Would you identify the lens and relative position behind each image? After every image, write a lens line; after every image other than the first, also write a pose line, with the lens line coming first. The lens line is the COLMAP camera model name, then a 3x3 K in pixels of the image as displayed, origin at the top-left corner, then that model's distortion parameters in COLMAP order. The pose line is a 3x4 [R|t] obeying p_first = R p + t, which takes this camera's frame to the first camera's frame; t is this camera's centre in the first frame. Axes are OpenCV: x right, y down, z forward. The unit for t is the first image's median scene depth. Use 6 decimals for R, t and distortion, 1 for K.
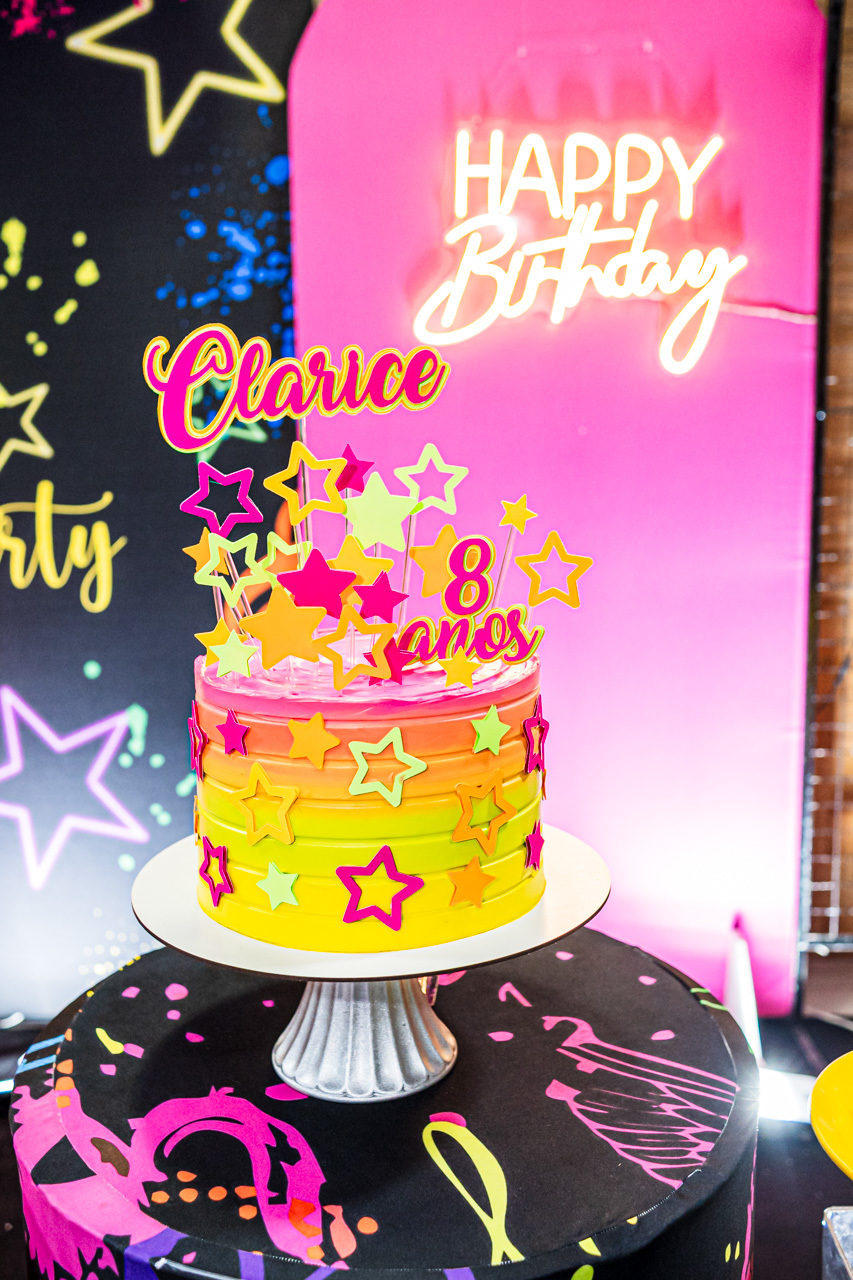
lens RADIAL K [[1309.7, 0, 426.5], [0, 1309.7, 640.0], [0, 0, 1]] dist [-0.072521, 0.197588]
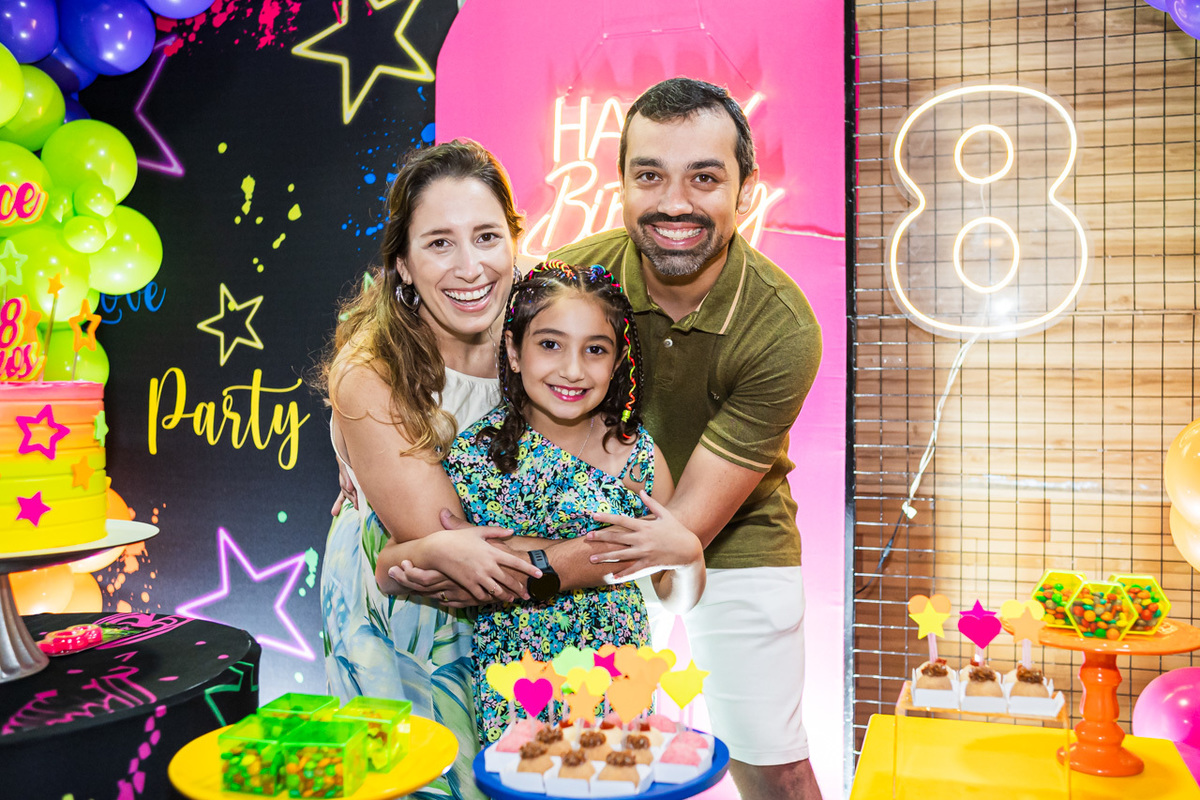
lens RADIAL K [[1197.0, 0, 607.9], [0, 1197.0, 398.0], [0, 0, 1]] dist [-0.067523, 0.162916]
pose [[0.962164, 0.024656, -0.271351, 1.047726], [-0.069304, 0.985289, -0.156213, 0.198504], [0.263508, 0.169108, 0.949719, -0.103394]]
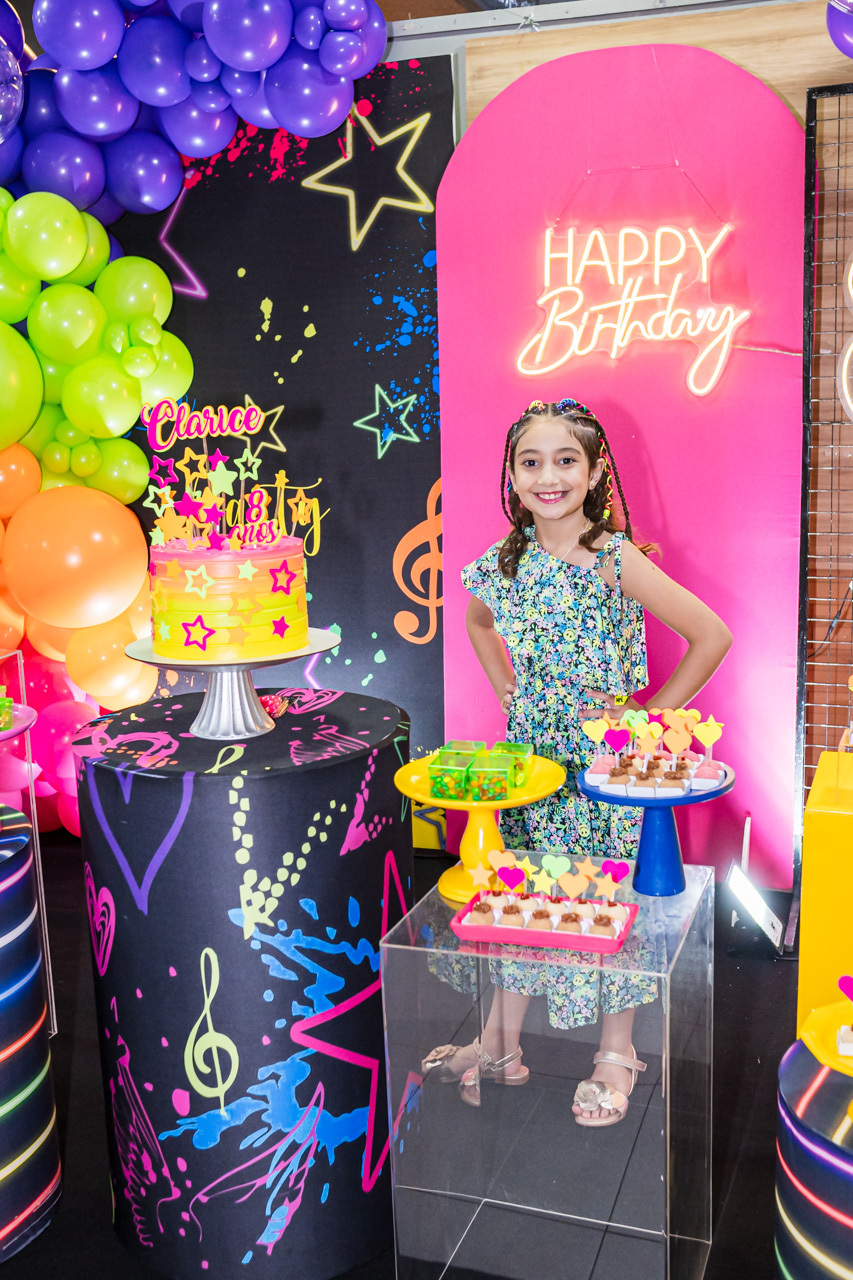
lens RADIAL K [[1322.4, 0, 436.7], [0, 1322.4, 631.5], [0, 0, 1]] dist [-0.072606, 0.183778]
pose [[0.943927, 0.052388, -0.325972, 1.079282], [-0.054203, 0.998524, 0.003519, 0.142685], [0.325675, 0.014347, 0.945373, -1.066355]]
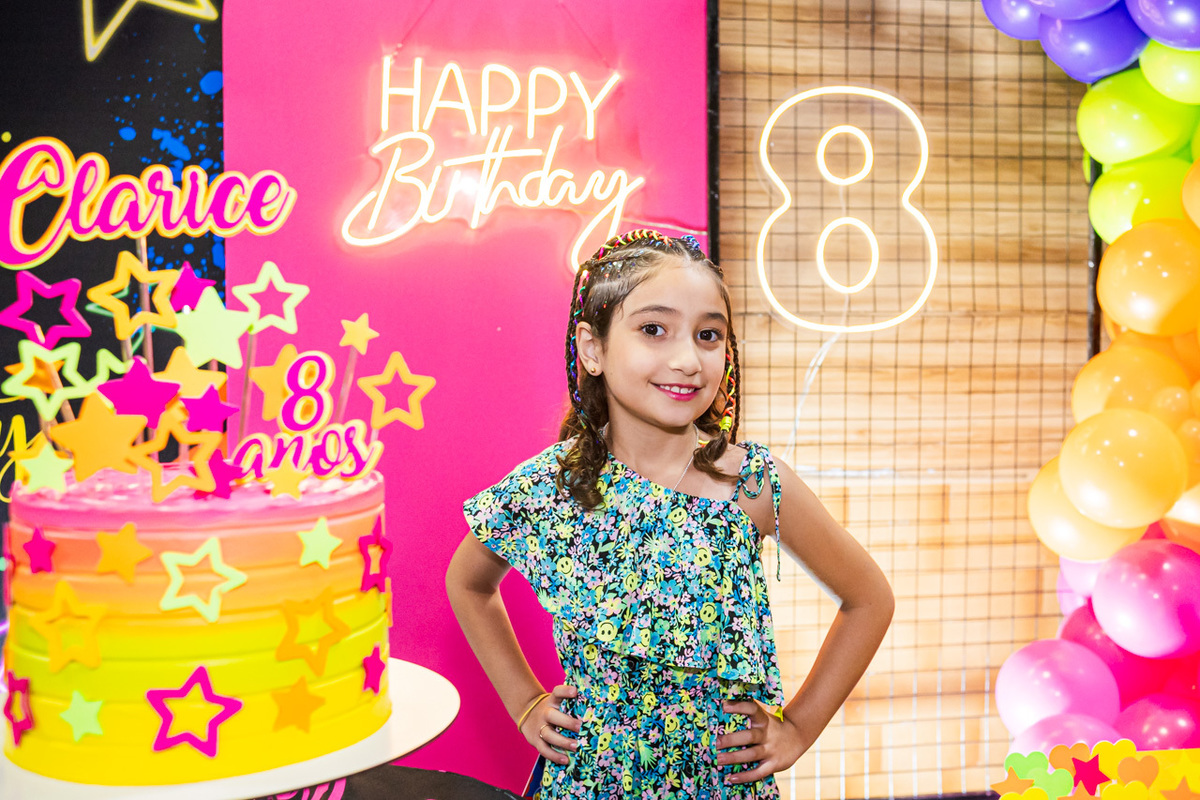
lens RADIAL K [[1209.8, 0, 600.9], [0, 1209.8, 395.1], [0, 0, 1]] dist [-0.077001, 0.195325]
pose [[0.985624, 0.006225, 0.168837, 0.097090], [0.016911, 0.990667, -0.135248, 0.079049], [-0.168103, 0.136159, 0.976321, 0.068831]]
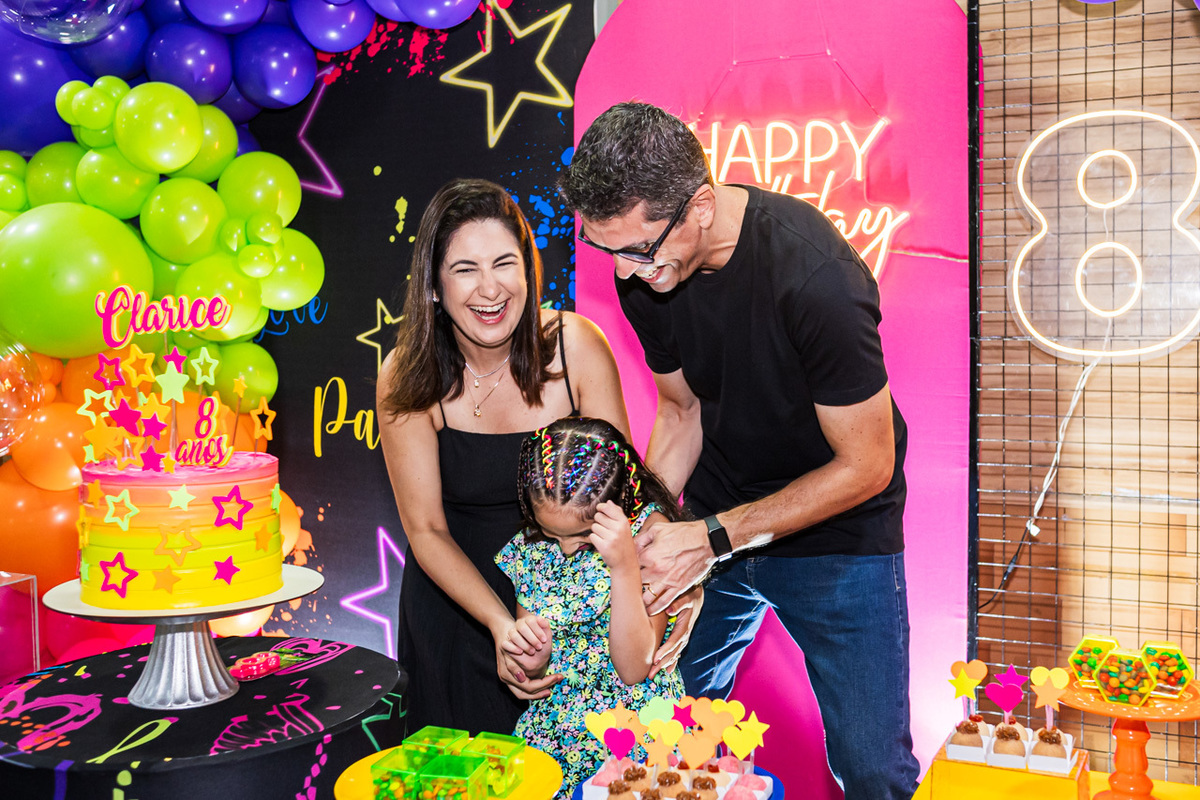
lens RADIAL K [[1265.0, 0, 616.7], [0, 1265.0, 383.5], [0, 0, 1]] dist [-0.073018, 0.180815]
pose [[0.918052, 0.031560, -0.395202, 1.244814], [-0.083849, 0.989734, -0.115741, 0.059294], [0.387492, 0.139394, 0.911273, -0.398220]]
